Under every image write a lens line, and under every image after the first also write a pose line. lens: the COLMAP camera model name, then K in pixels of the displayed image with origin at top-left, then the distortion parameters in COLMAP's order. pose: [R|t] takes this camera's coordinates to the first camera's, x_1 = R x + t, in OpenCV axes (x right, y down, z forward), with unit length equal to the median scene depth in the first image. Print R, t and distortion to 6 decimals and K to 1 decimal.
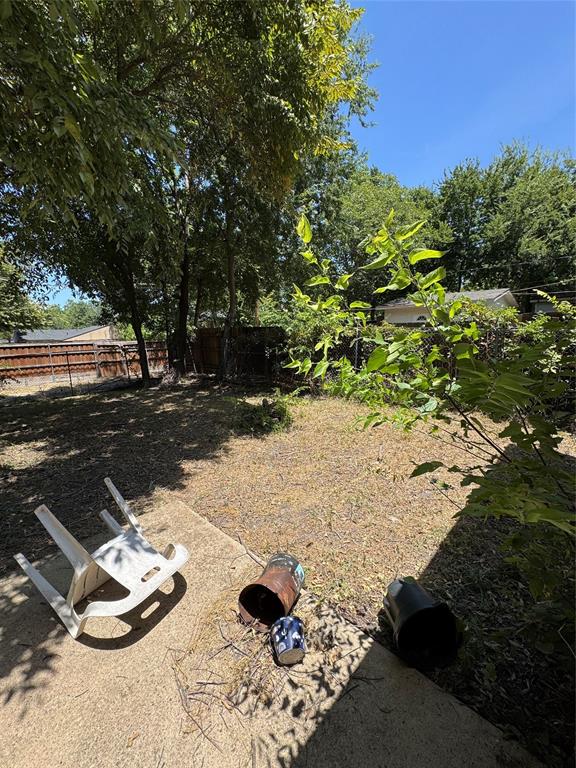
lens RADIAL K [[307.0, 0, 288.0], [0, 307.0, 384.0], [0, 0, 1]] dist [0.001094, 0.000192]
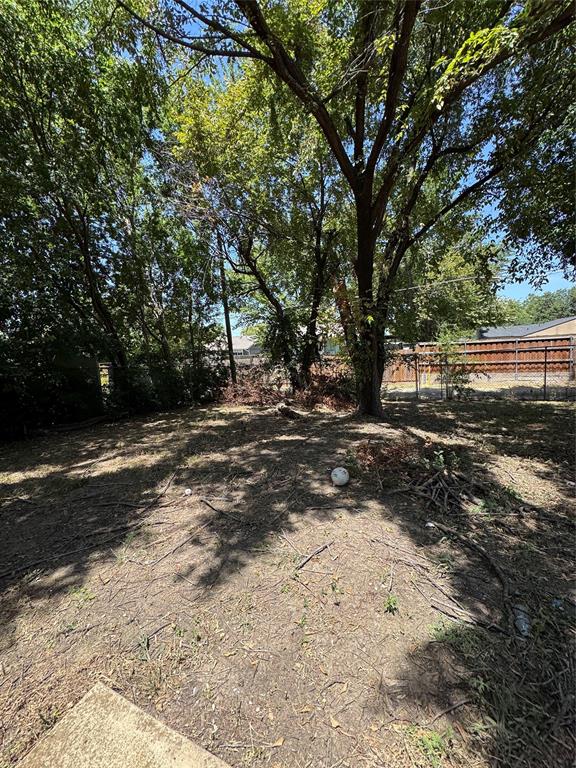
lens RADIAL K [[307.0, 0, 288.0], [0, 307.0, 384.0], [0, 0, 1]] dist [0.001094, 0.000192]
pose [[0.314469, 0.116435, -0.942100, -0.106145], [-0.108948, 0.990318, 0.086028, -0.000137], [0.942995, 0.075587, 0.324110, 0.055375]]
